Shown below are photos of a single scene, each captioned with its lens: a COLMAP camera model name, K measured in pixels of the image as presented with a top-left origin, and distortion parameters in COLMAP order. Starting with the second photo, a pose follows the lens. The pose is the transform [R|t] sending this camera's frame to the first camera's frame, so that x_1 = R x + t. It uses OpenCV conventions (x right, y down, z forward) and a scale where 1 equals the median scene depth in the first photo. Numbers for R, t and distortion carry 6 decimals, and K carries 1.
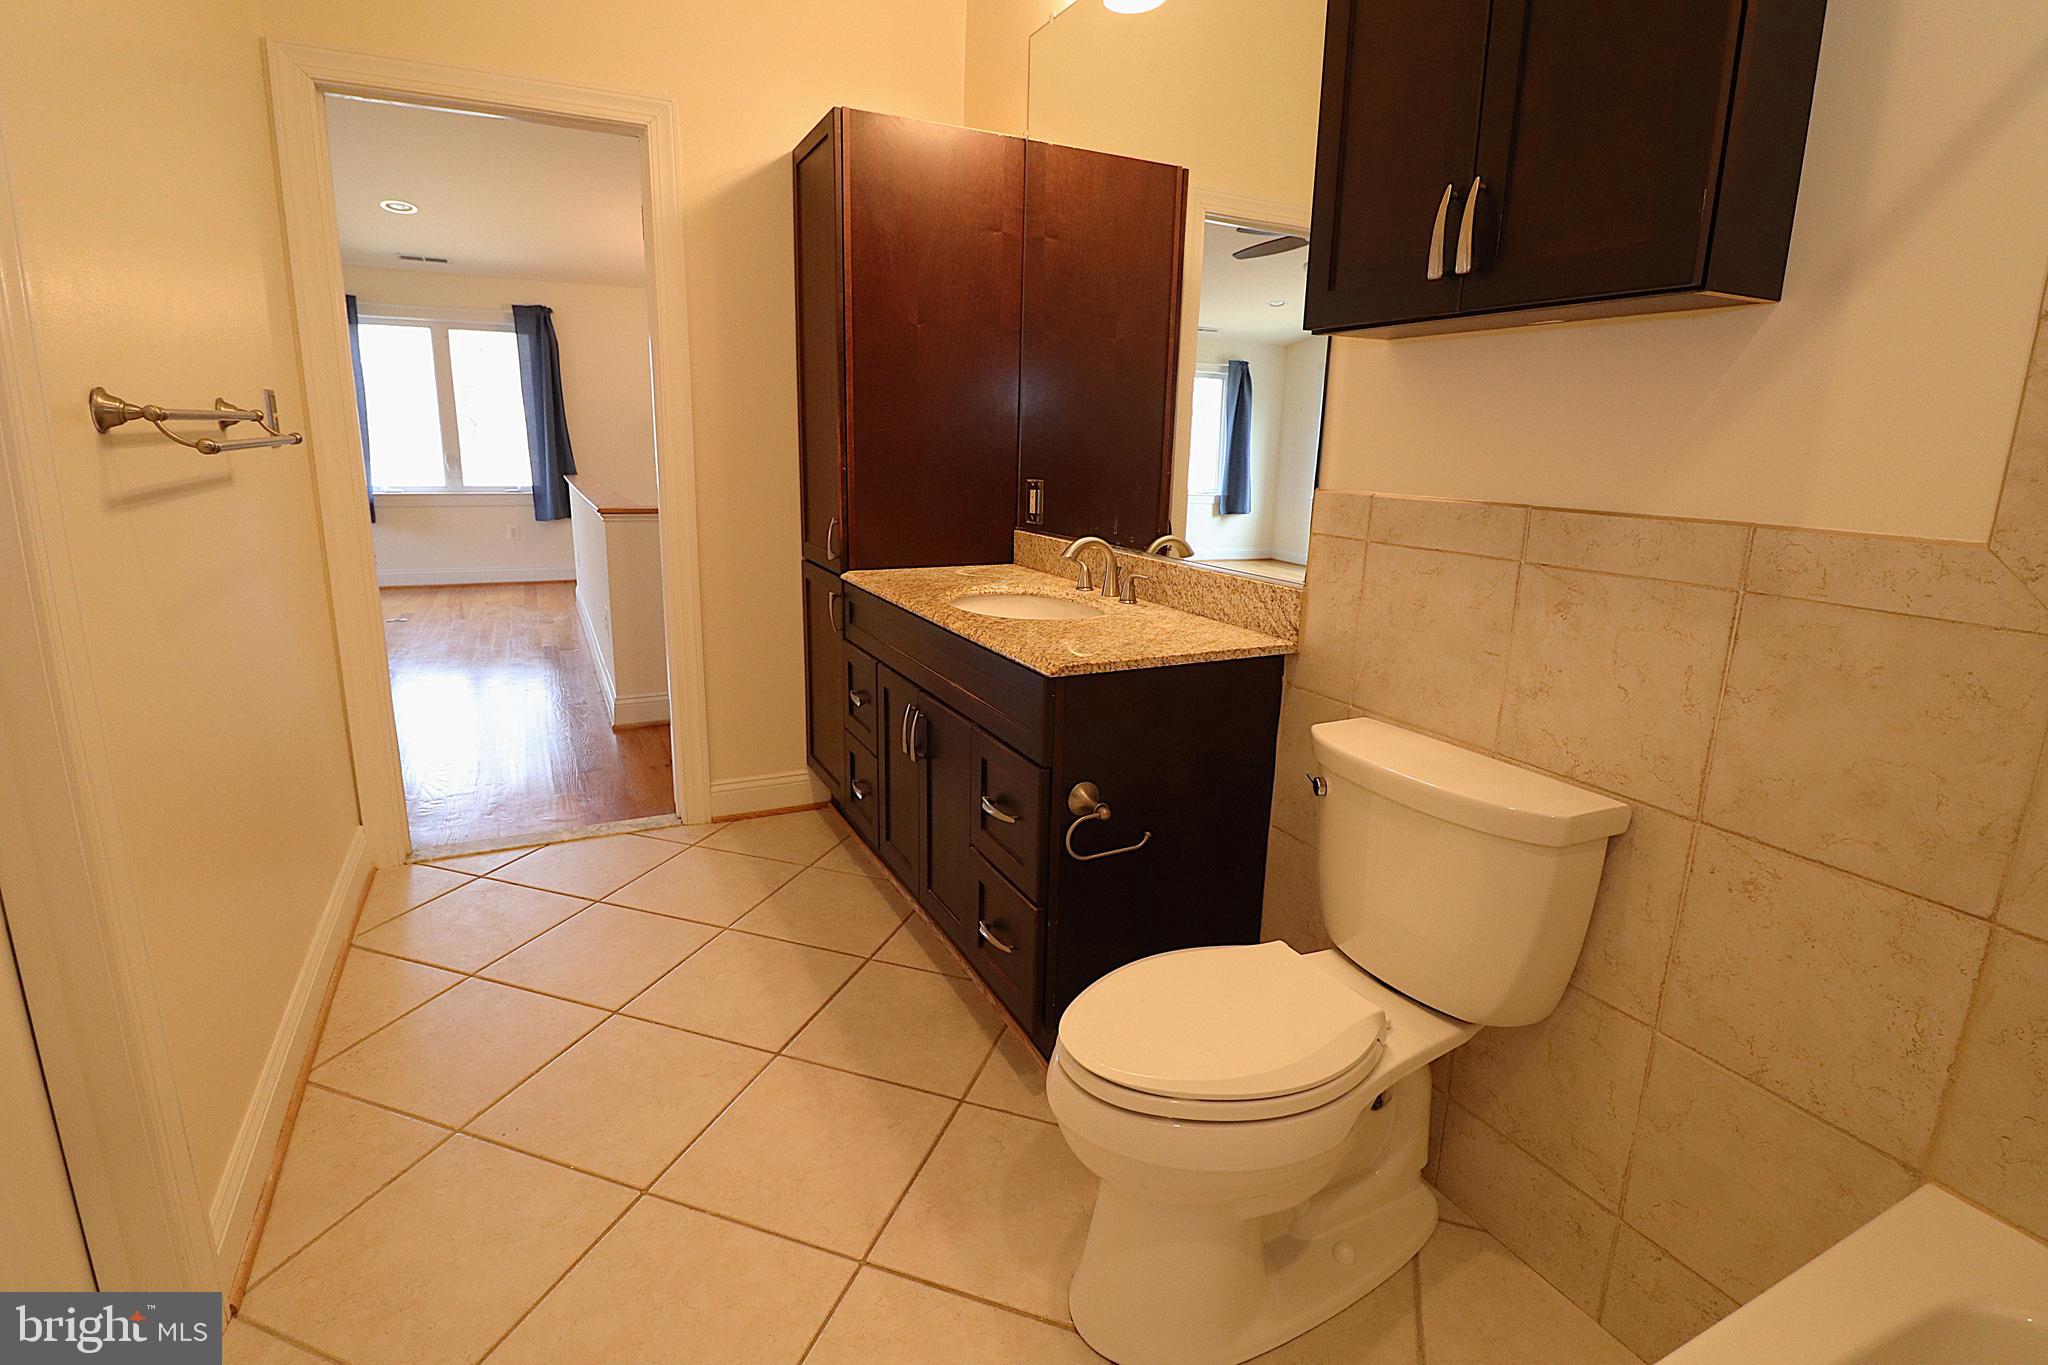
lens RADIAL K [[973.9, 0, 1028.9], [0, 973.9, 669.7], [0, 0, 1]] dist [-0.000199, -0.012441]
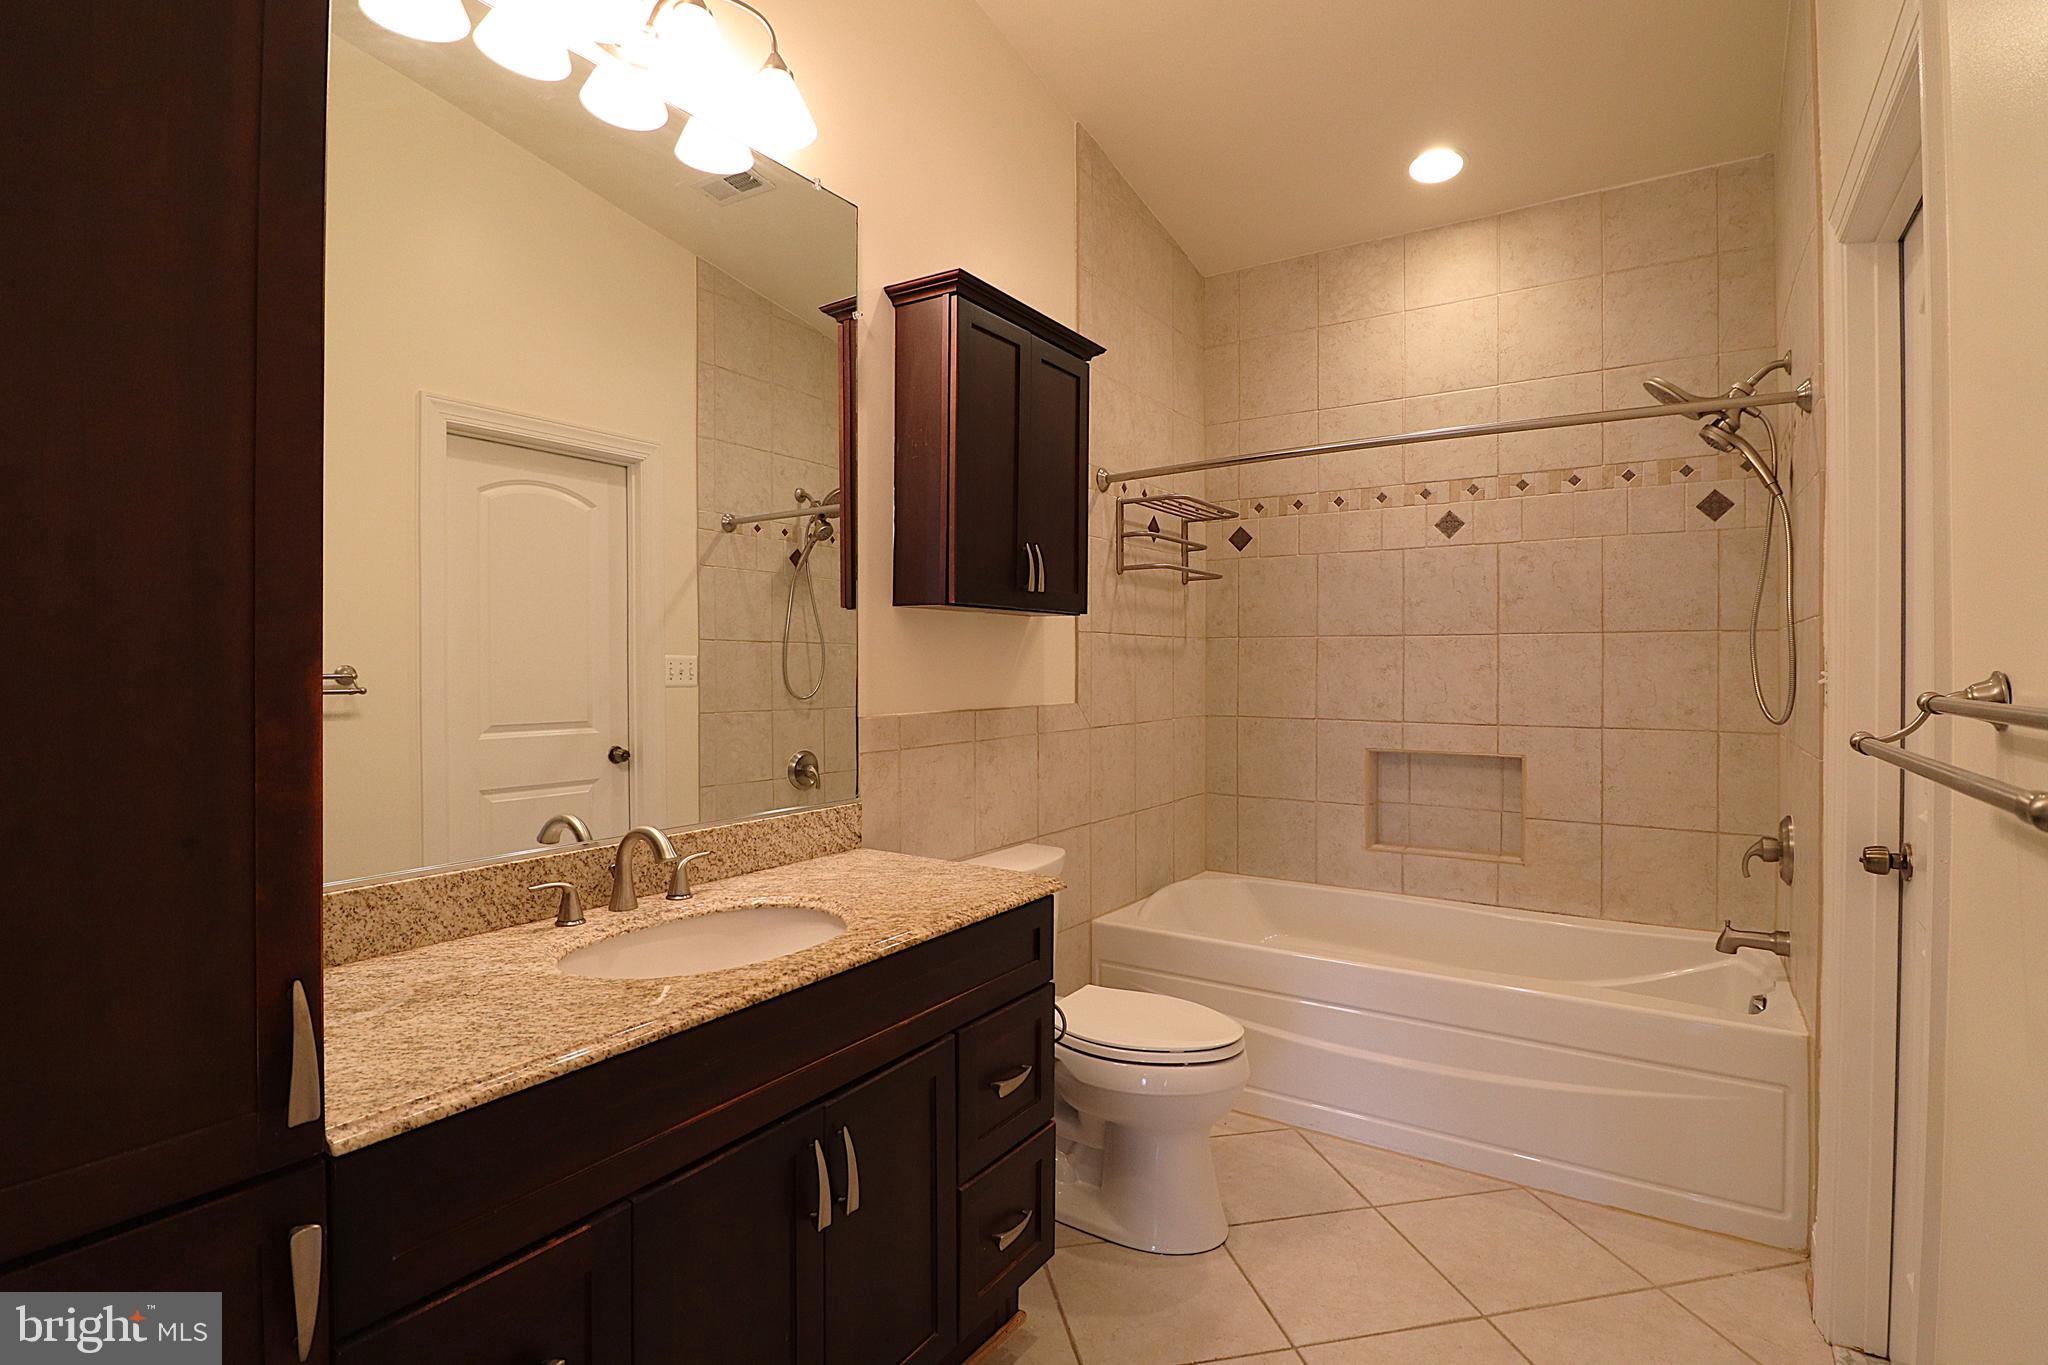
lens RADIAL K [[984.8, 0, 1028.8], [0, 984.8, 666.9], [0, 0, 1]] dist [-0.001994, -0.011695]
pose [[-0.498237, -0.027398, 0.866608, -1.079495], [0.188390, 0.972201, 0.139047, -0.467846], [-0.846327, 0.232539, -0.479225, 1.726964]]
